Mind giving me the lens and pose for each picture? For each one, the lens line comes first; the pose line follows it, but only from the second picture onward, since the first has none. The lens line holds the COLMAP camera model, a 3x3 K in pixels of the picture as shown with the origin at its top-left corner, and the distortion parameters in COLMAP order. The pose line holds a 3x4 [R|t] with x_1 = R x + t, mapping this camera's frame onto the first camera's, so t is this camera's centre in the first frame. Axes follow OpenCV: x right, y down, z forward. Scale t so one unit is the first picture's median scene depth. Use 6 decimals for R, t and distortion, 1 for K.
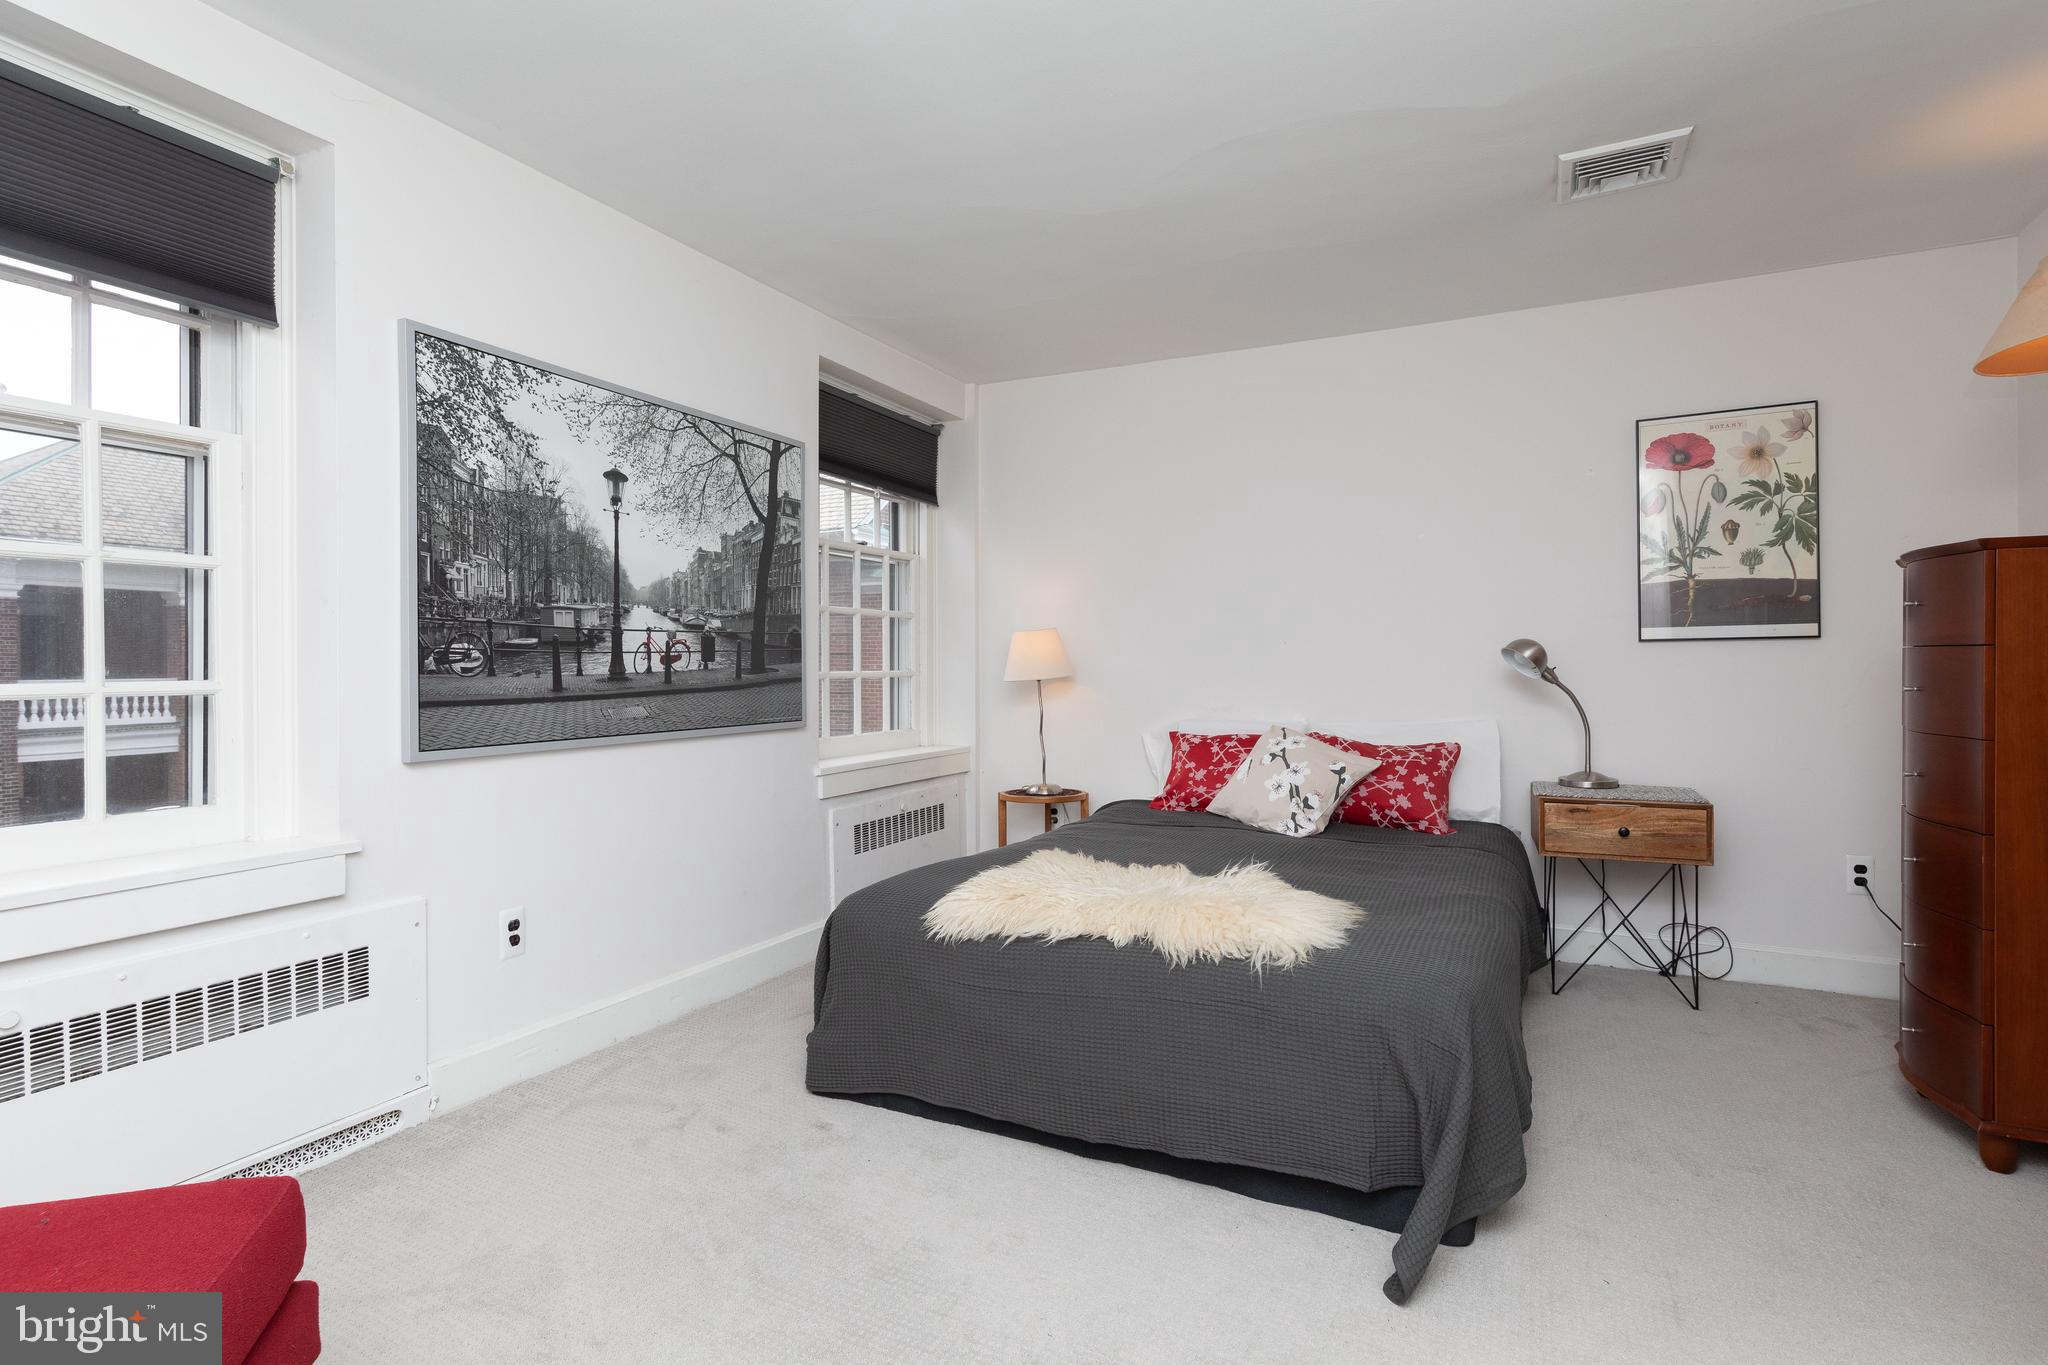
lens RADIAL K [[991.1, 0, 1020.7], [0, 991.1, 678.8], [0, 0, 1]] dist [0.010223, -0.000829]
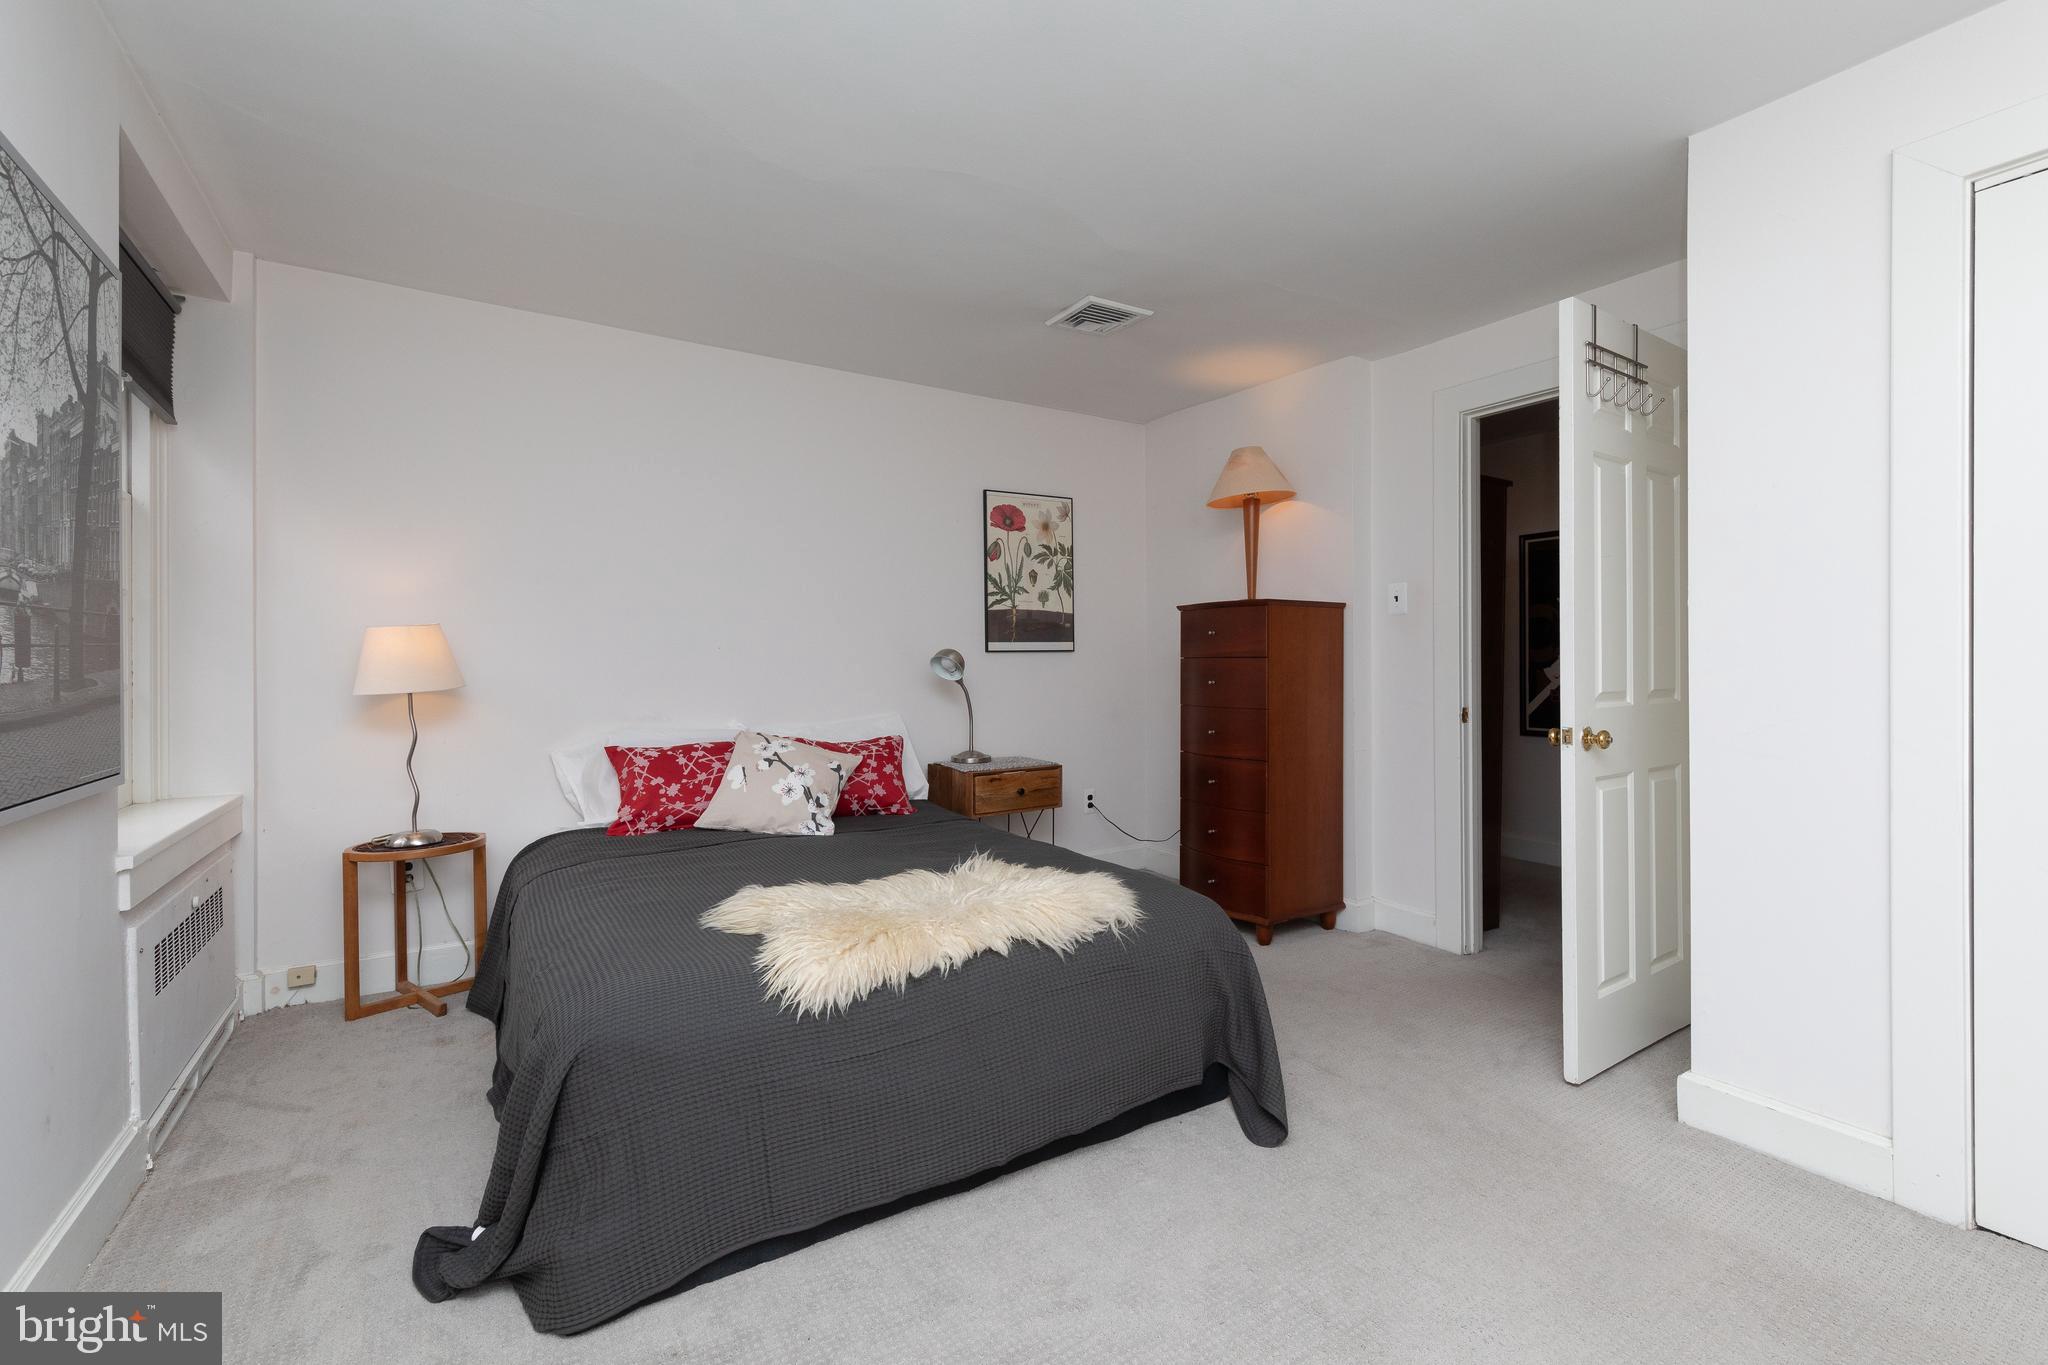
lens RADIAL K [[904.5, 0, 1015.2], [0, 904.5, 678.4], [0, 0, 1]] dist [0.000809, -0.000041]
pose [[0.515837, -0.010664, 0.856620, -0.425692], [0.015566, 0.999874, 0.003074, -0.005035], [-0.856545, 0.011748, 0.515938, 0.335751]]
